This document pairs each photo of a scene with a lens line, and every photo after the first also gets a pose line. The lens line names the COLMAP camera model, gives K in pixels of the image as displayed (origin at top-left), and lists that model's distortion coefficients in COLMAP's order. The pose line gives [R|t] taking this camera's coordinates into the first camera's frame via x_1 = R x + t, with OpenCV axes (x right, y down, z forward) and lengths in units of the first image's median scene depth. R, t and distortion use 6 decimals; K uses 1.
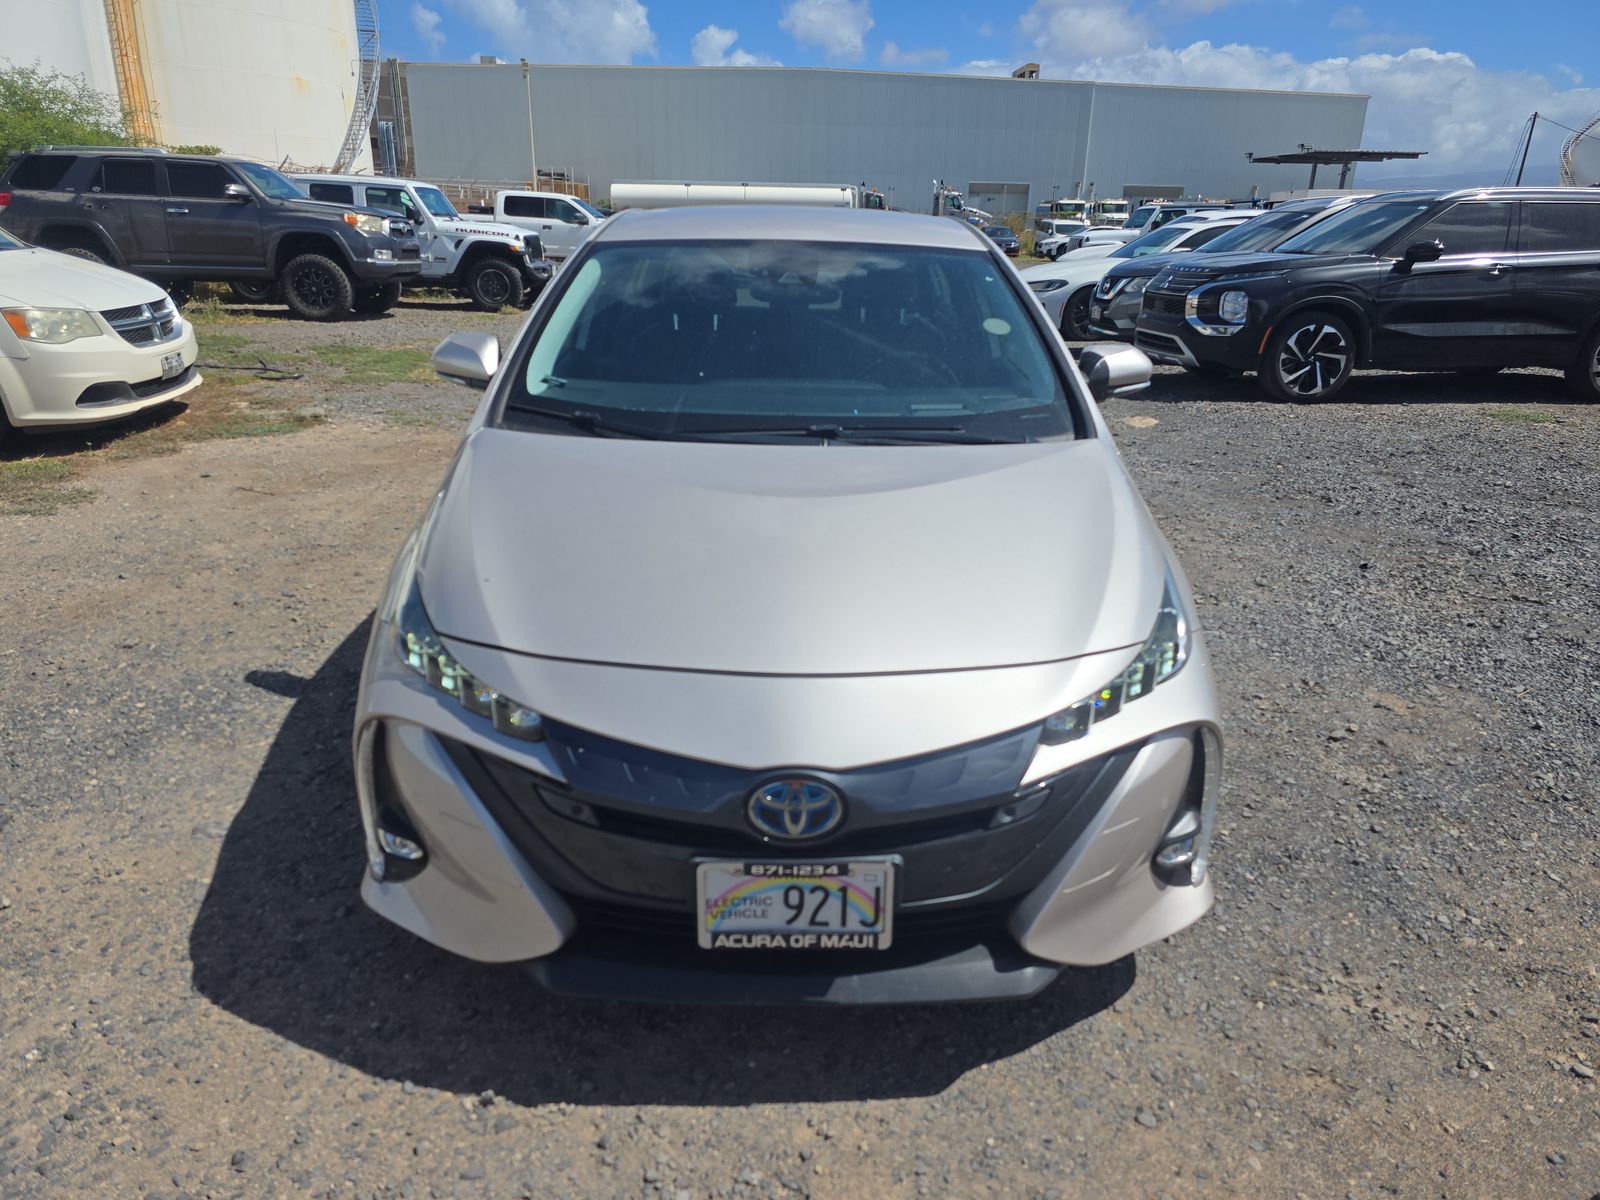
lens RADIAL K [[1064.5, 0, 800.0], [0, 1064.5, 600.0], [0, 0, 1]] dist [0.023099, 0.000046]
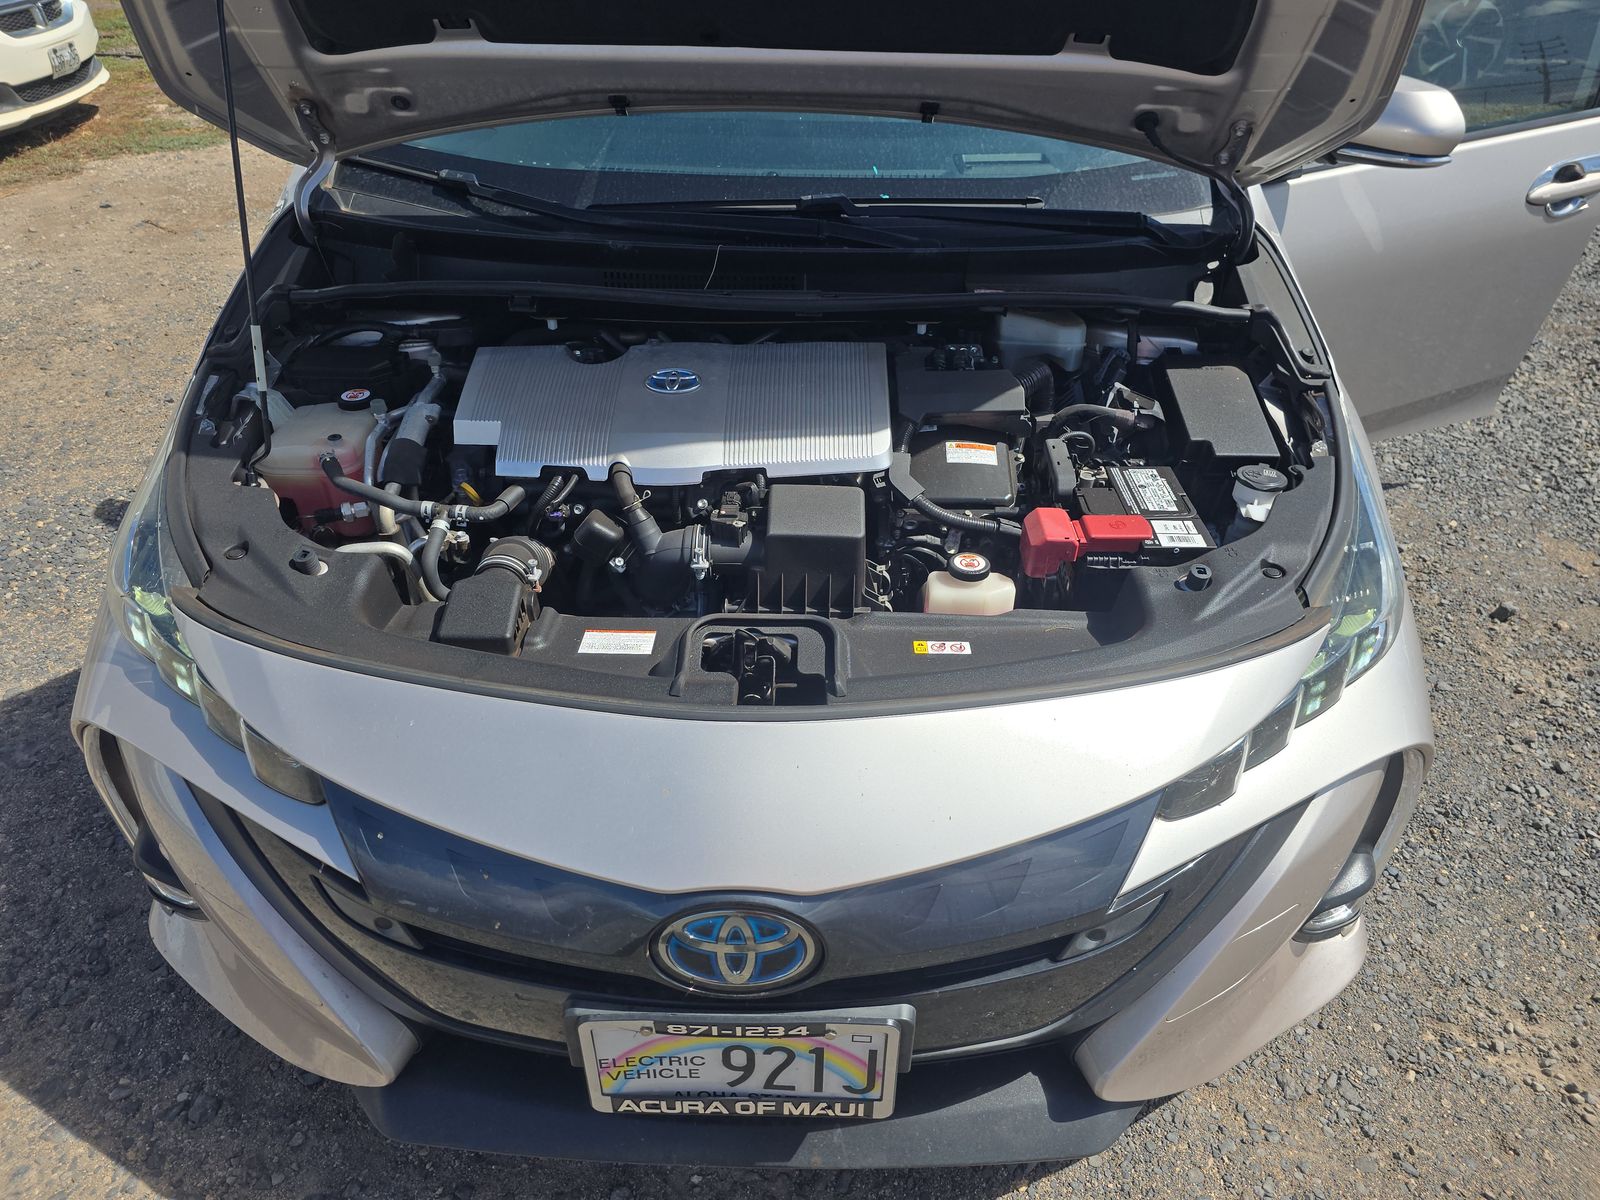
lens RADIAL K [[1081.5, 0, 791.5], [0, 1081.5, 598.9], [0, 0, 1]] dist [0.005924, -0.009936]
pose [[0.999323, 0.015072, -0.033555, 0.034176], [-0.005938, 0.966341, 0.257196, -0.115498], [0.036302, -0.256823, 0.965777, 0.369284]]
